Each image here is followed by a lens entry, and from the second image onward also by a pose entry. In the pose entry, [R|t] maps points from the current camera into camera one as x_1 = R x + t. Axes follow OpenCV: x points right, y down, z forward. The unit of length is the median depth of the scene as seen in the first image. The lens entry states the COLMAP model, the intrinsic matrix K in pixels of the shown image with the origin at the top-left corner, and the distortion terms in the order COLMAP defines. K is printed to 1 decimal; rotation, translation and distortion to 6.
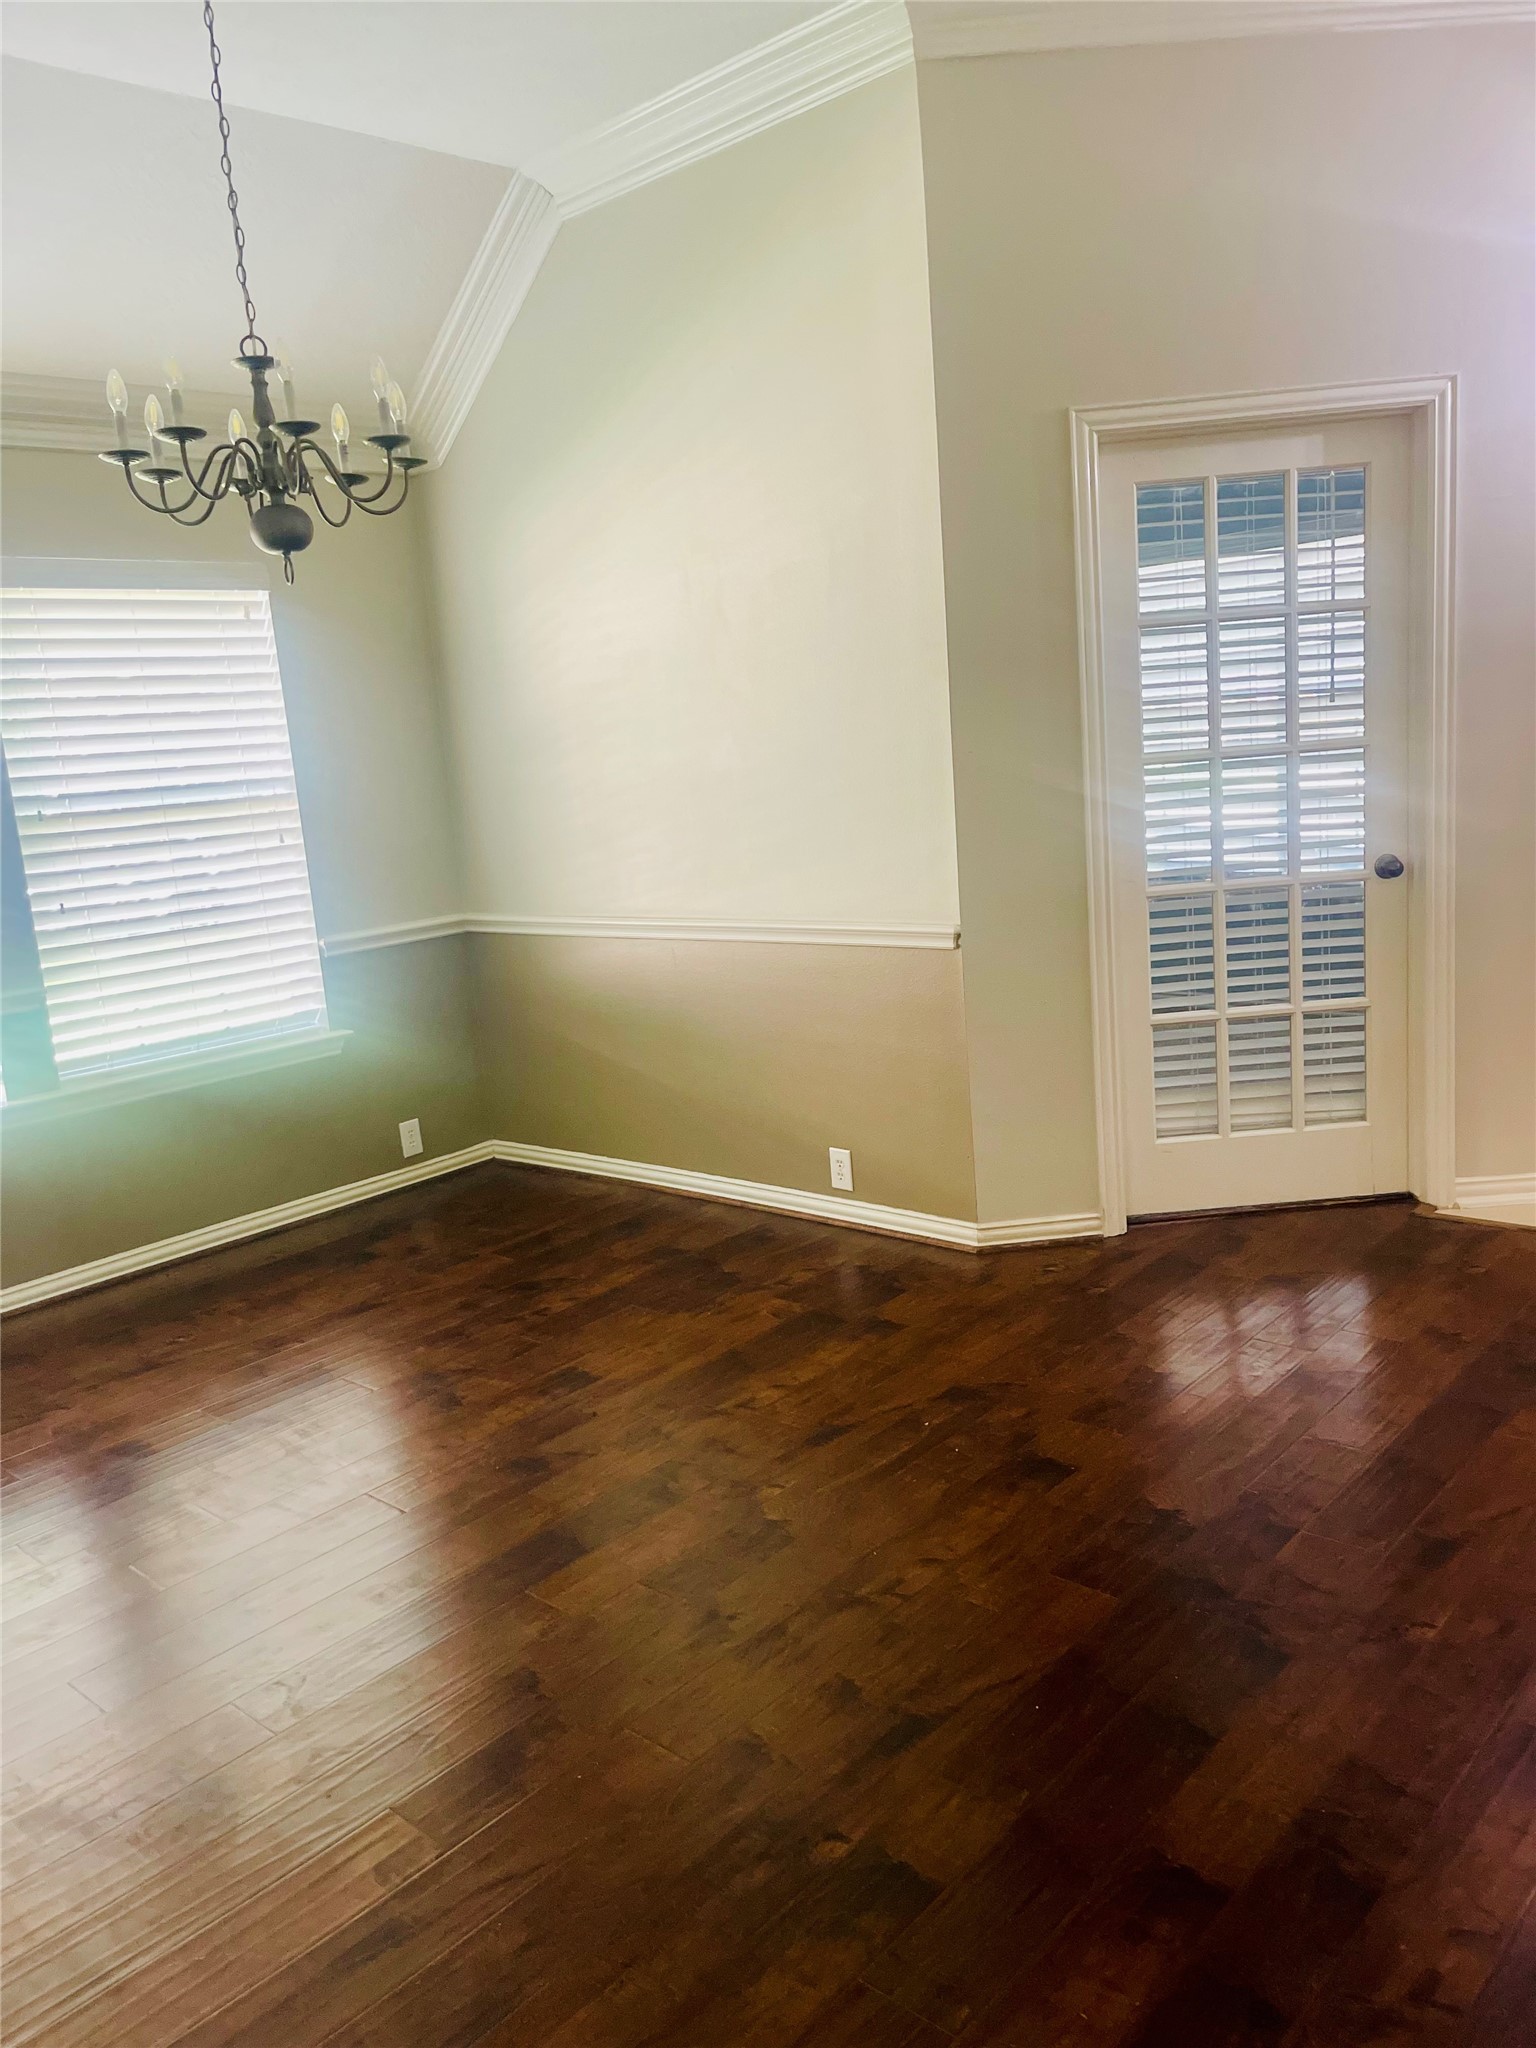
lens RADIAL K [[1548.4, 0, 753.0], [0, 1548.4, 1025.0], [0, 0, 1]] dist [0.038790, -0.040920]
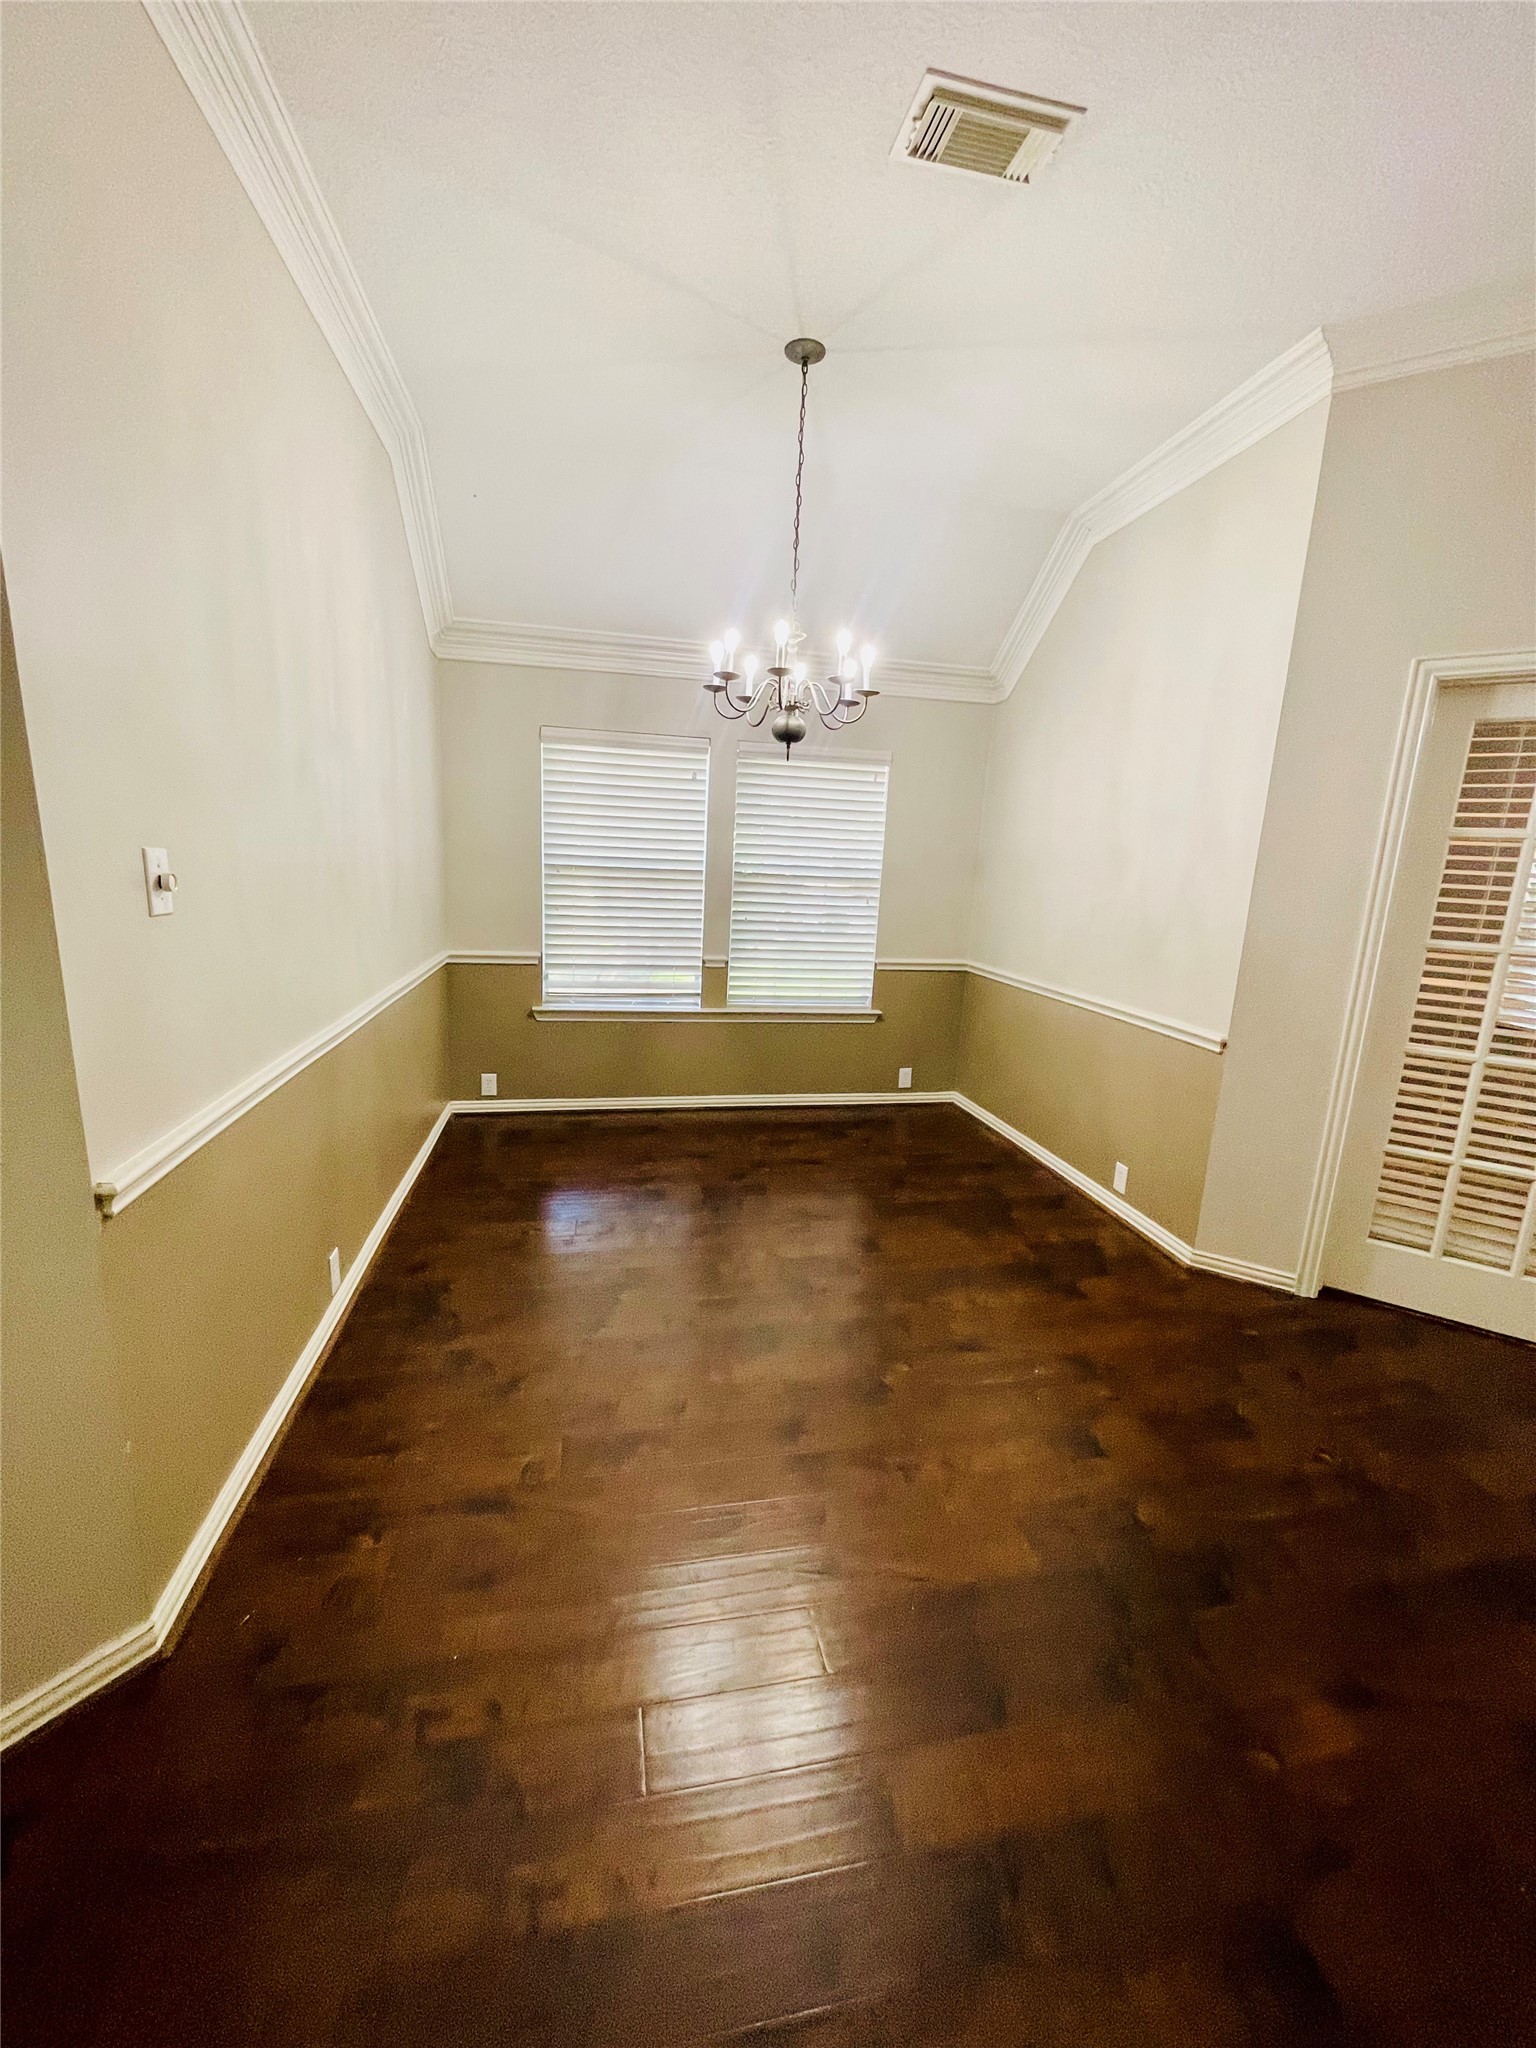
lens RADIAL K [[822.8, 0, 766.7], [0, 822.8, 1011.6], [0, 0, 1]] dist [-0.005000, 0.001551]
pose [[0.801120, 0.224042, -0.554988, 0.197161], [-0.214741, 0.973149, 0.082871, -0.056810], [0.558652, 0.052789, 0.827720, 0.163333]]
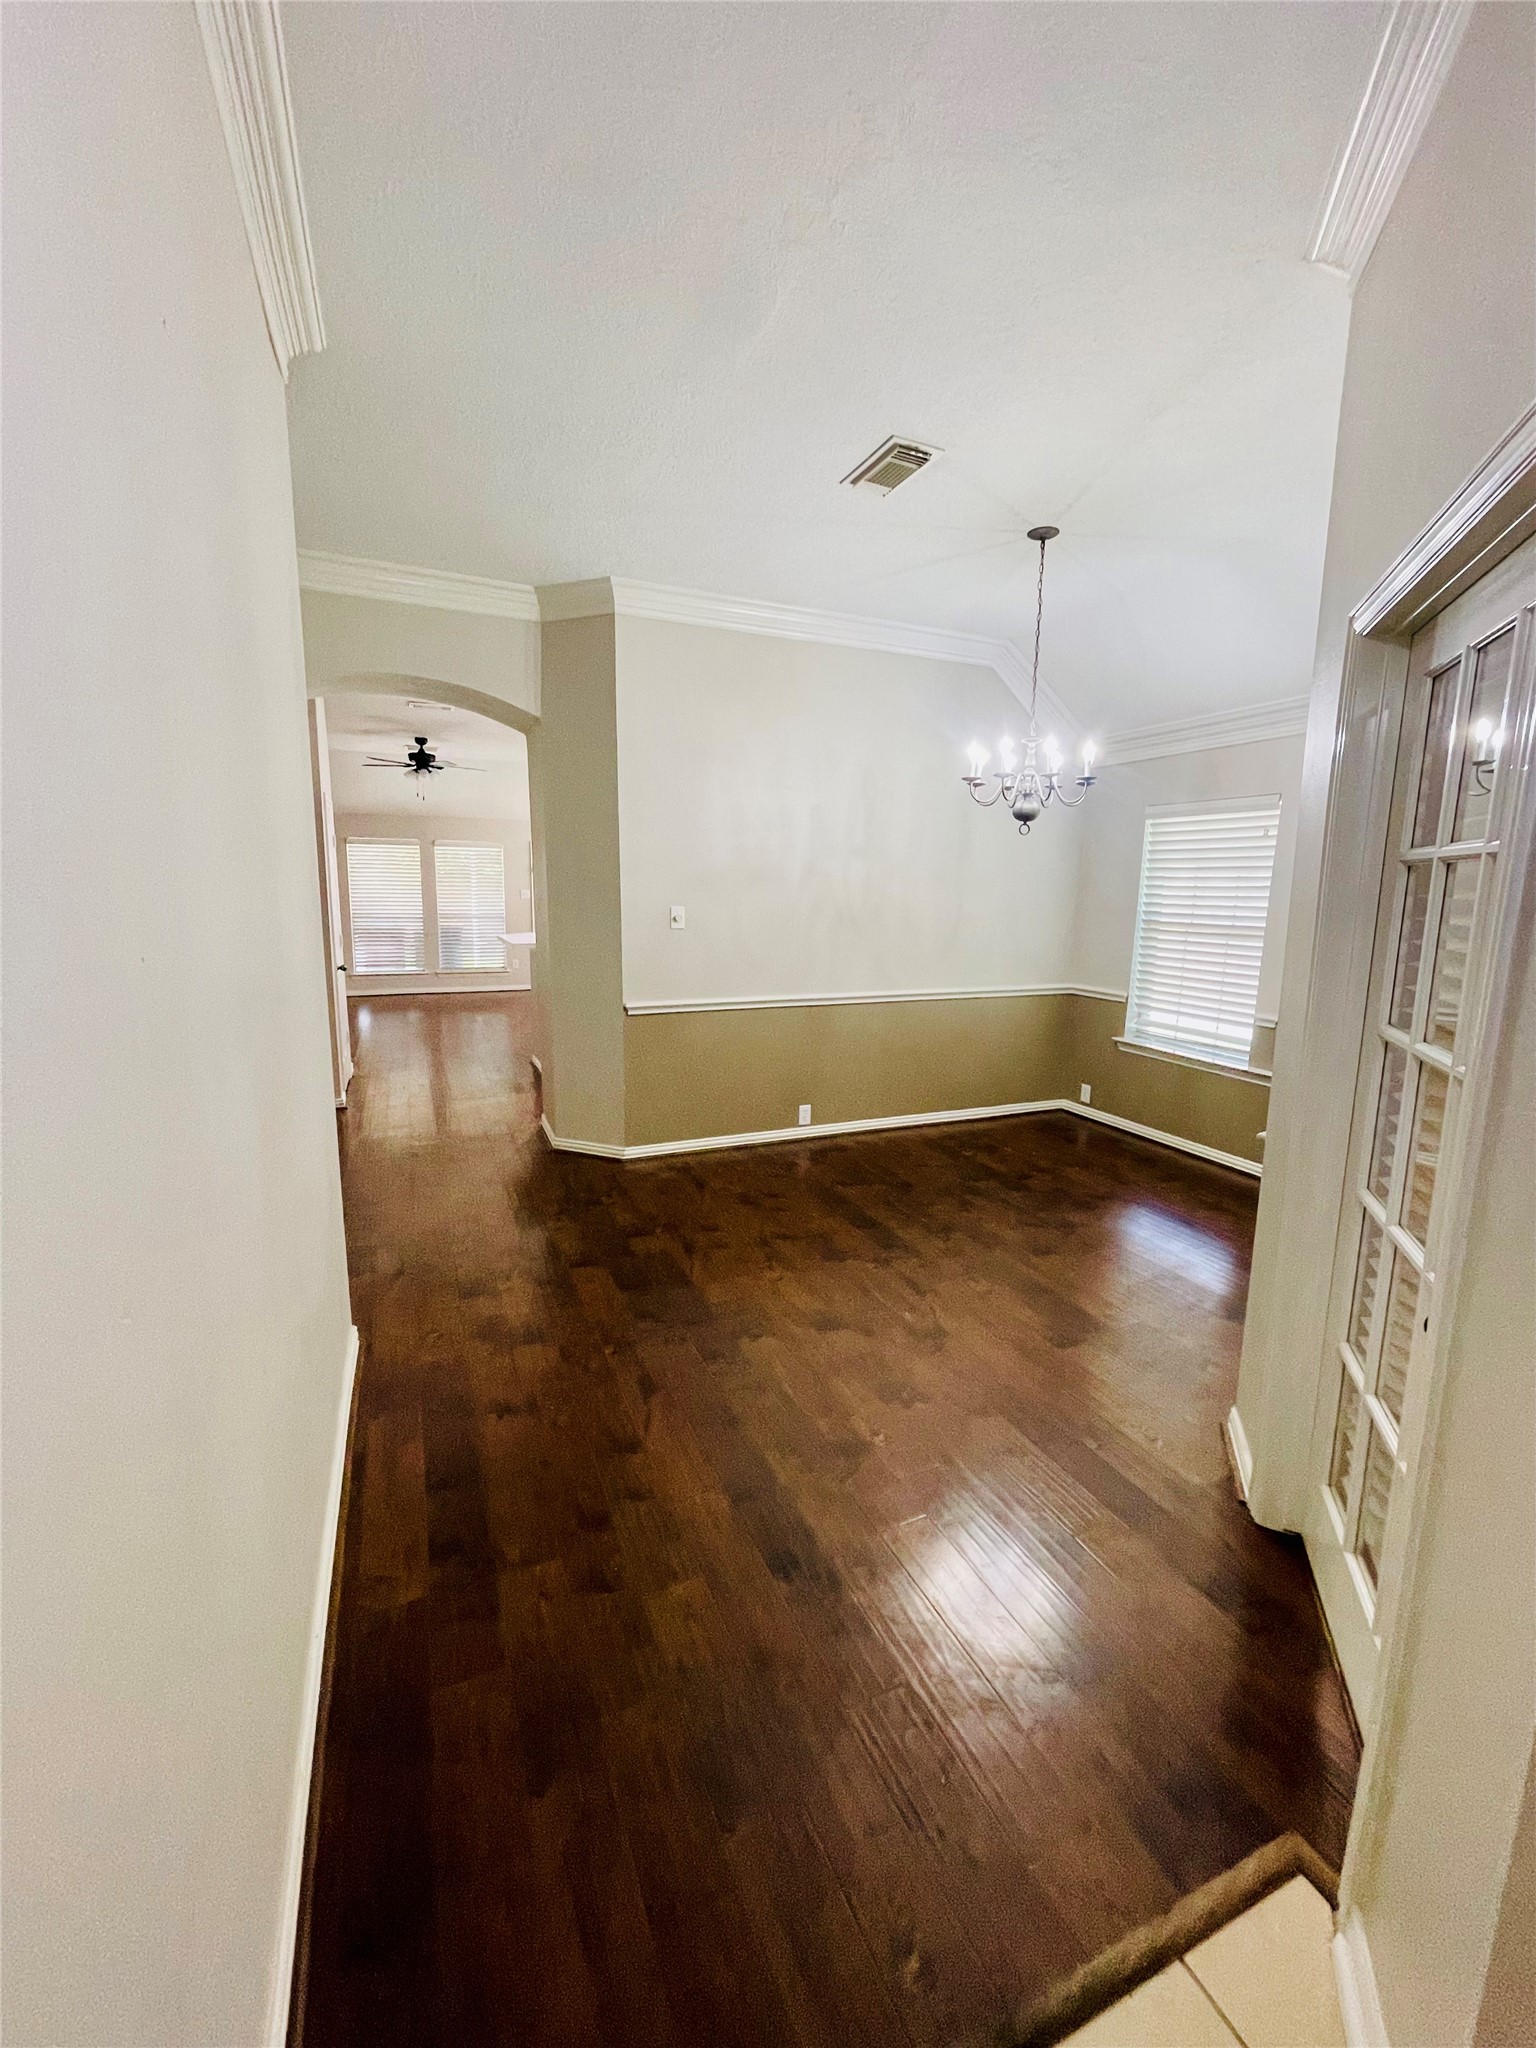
lens RADIAL K [[822.8, 0, 771.6], [0, 822.8, 1018.6], [0, 0, 1]] dist [-0.005000, 0.001551]
pose [[-0.397129, 0.220470, -0.890888, 0.746666], [-0.147634, 0.942729, 0.299110, -0.253783], [0.905811, 0.250311, -0.341836, 0.862663]]
